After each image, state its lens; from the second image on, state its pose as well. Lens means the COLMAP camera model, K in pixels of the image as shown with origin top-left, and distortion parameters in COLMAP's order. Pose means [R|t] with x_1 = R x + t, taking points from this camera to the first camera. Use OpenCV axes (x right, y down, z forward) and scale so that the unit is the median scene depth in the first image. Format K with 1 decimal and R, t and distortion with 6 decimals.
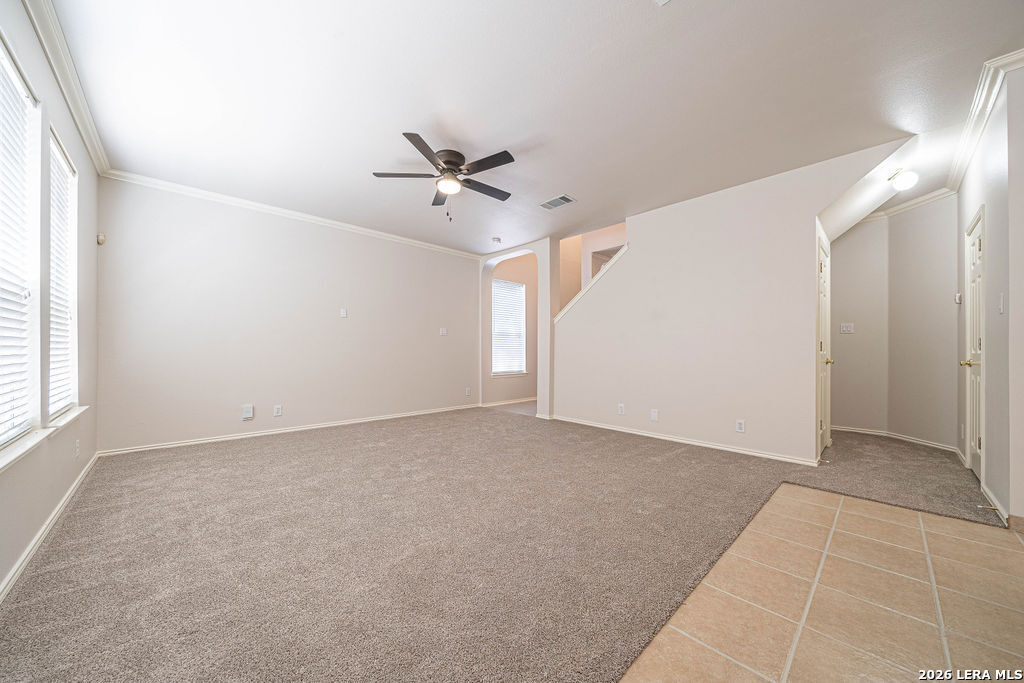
lens RADIAL K [[355.5, 0, 503.2], [0, 355.5, 349.0], [0, 0, 1]] dist [-0.005069, -0.000160]
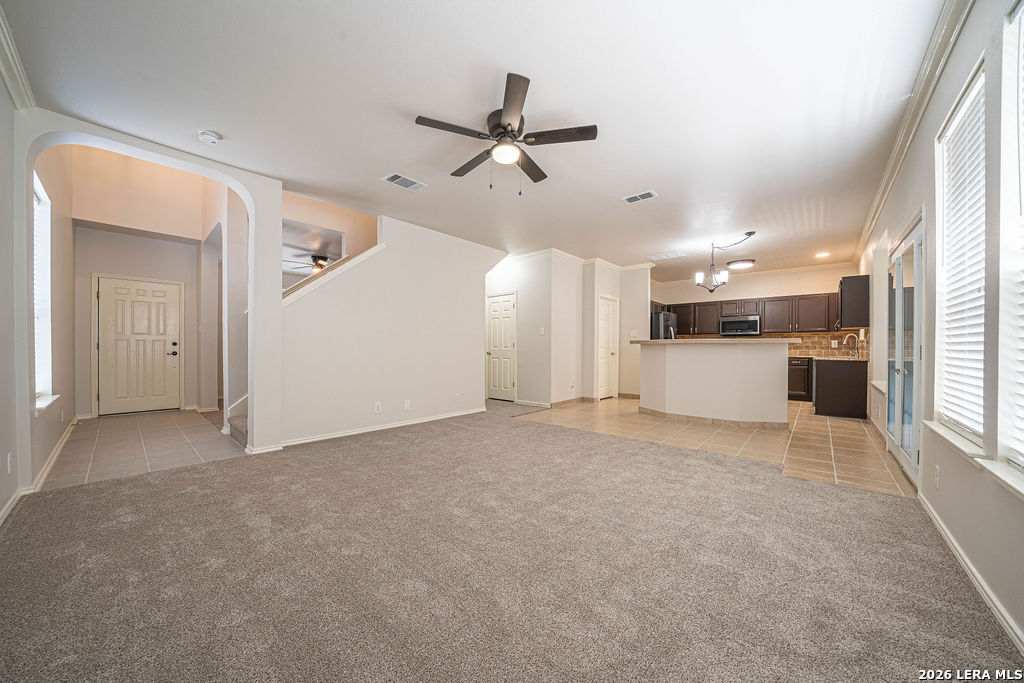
lens RADIAL K [[353.9, 0, 509.8], [0, 353.9, 348.6], [0, 0, 1]] dist [-0.025669, 0.000144]
pose [[-0.096431, -0.006201, 0.995320, -1.240869], [-0.005724, 0.999968, 0.005675, -0.005726], [-0.995323, -0.005150, -0.096463, 1.363041]]
